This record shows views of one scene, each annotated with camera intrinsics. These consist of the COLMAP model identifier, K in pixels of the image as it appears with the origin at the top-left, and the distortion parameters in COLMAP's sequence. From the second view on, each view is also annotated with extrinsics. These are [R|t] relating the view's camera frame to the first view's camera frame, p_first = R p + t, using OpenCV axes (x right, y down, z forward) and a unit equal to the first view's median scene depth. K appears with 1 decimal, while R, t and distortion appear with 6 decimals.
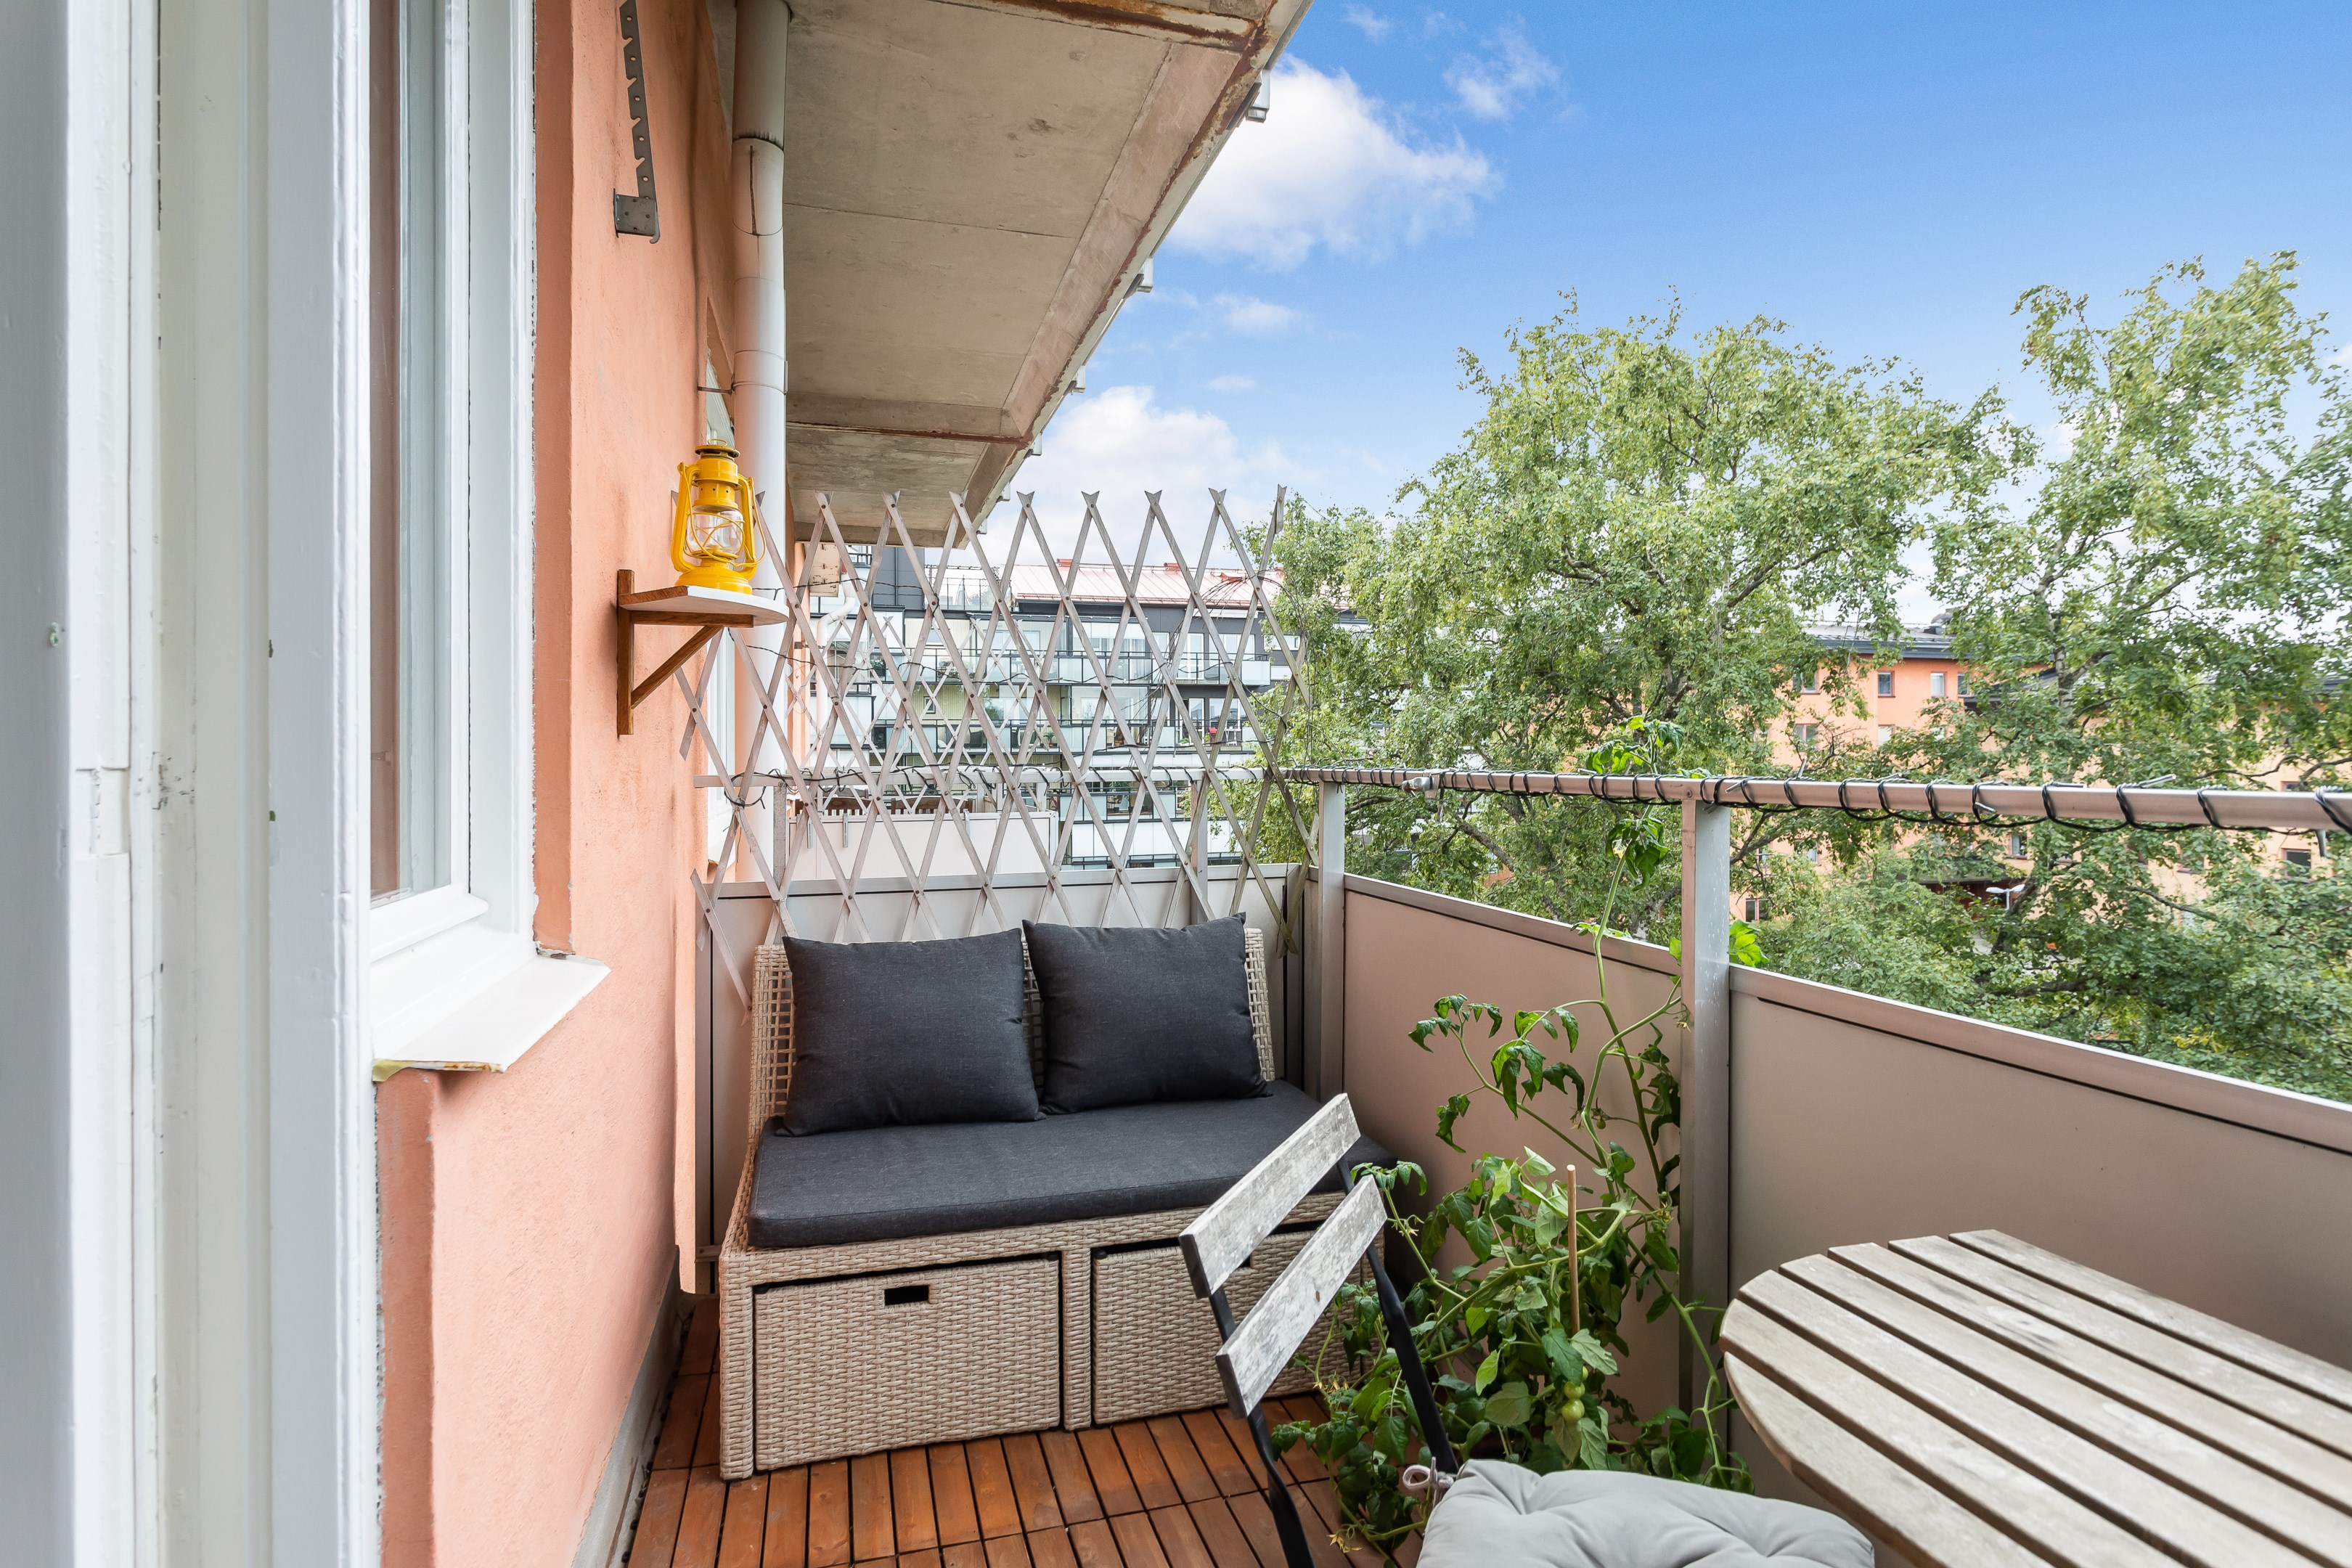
lens RADIAL K [[1180.8, 0, 1176.0], [0, 1180.8, 784.0], [0, 0, 1]] dist [0.000383, 0.000136]
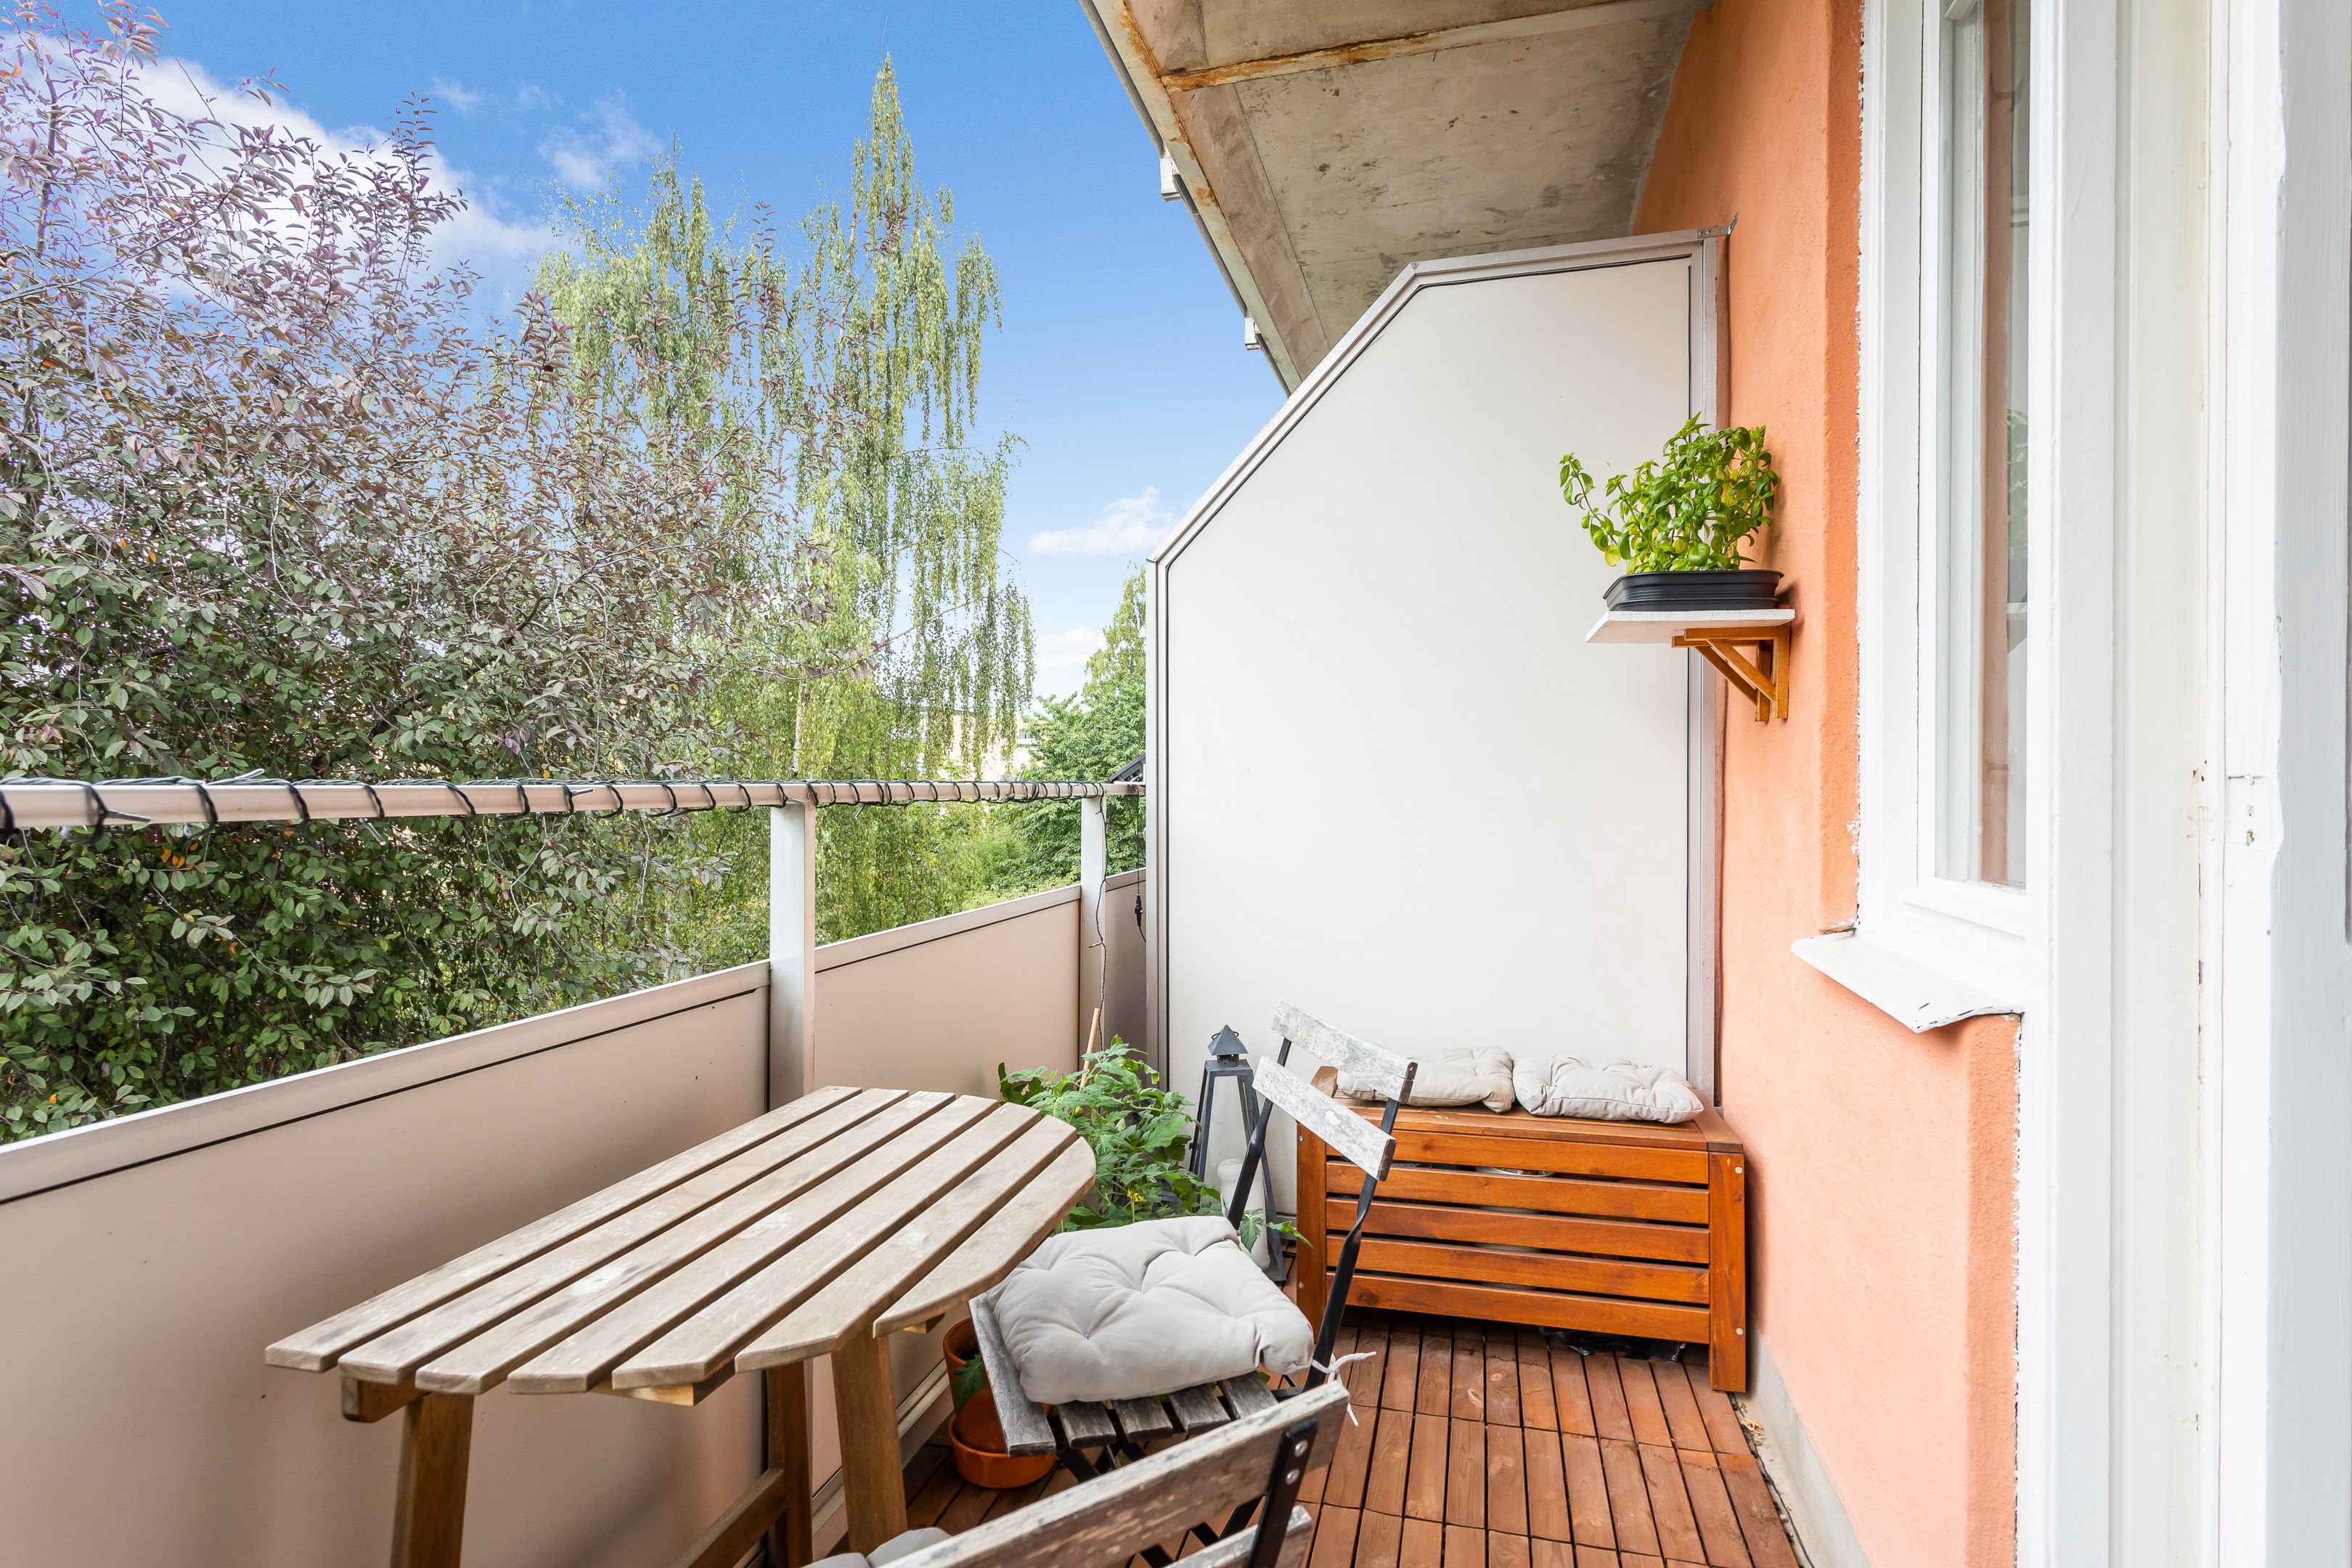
lens RADIAL K [[1180.8, 0, 1176.0], [0, 1180.8, 784.0], [0, 0, 1]] dist [0.000383, 0.000136]
pose [[-0.860769, -0.006845, 0.508949, -0.274205], [0.003332, 0.999812, 0.019081, -0.012678], [-0.508984, 0.018120, -0.860585, 1.646850]]
